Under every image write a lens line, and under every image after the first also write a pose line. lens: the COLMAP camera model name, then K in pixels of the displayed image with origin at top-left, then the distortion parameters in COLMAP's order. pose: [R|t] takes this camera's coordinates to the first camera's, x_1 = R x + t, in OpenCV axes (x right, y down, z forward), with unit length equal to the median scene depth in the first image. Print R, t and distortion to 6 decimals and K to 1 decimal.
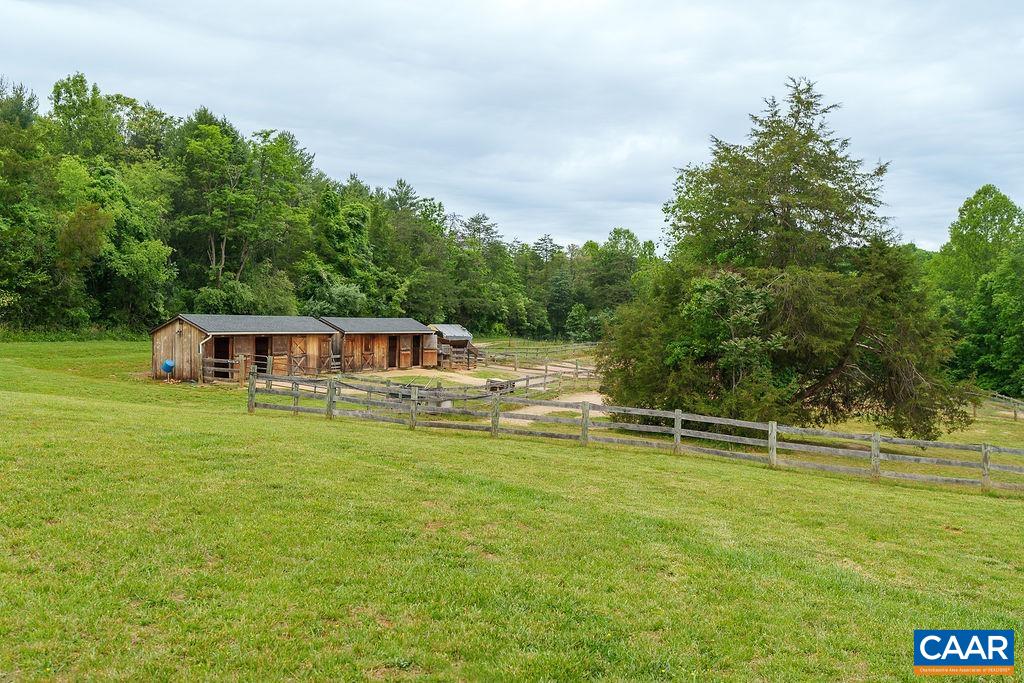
lens RADIAL K [[1020.2, 0, 512.1], [0, 1020.2, 340.6], [0, 0, 1]] dist [-0.010367, 0.000000]
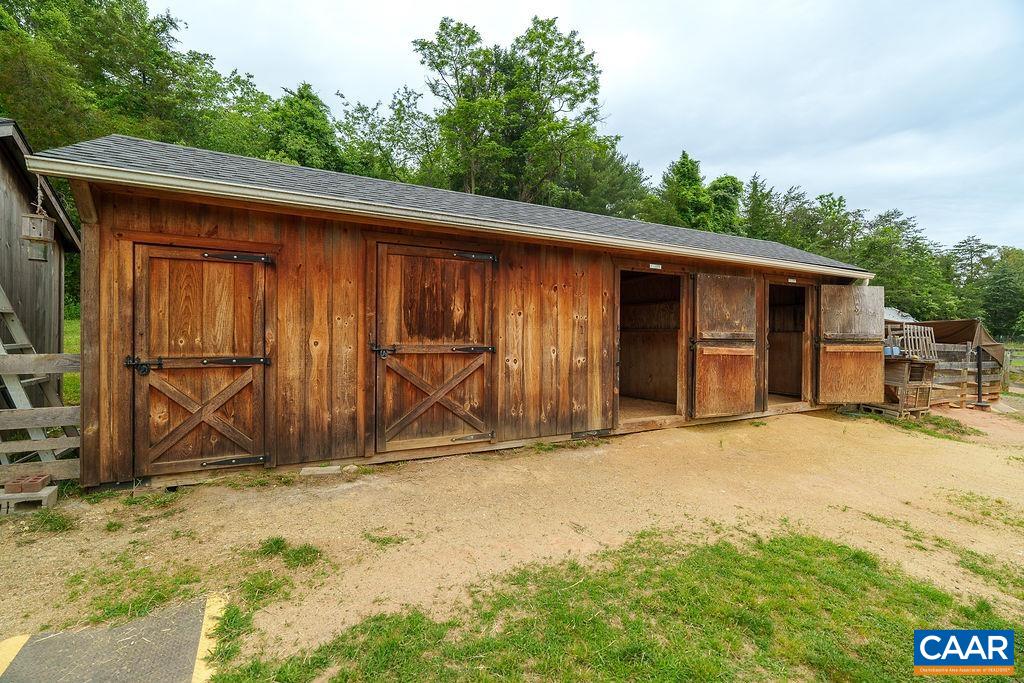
lens RADIAL K [[464.0, 0, 512.3], [0, 464.0, 340.6], [0, 0, 1]] dist [-0.005490, -0.000329]
pose [[0.783082, 0.003975, -0.621906, -0.073857], [-0.013015, 0.999865, -0.009998, 0.010671], [0.621782, 0.015924, 0.783028, 0.842873]]
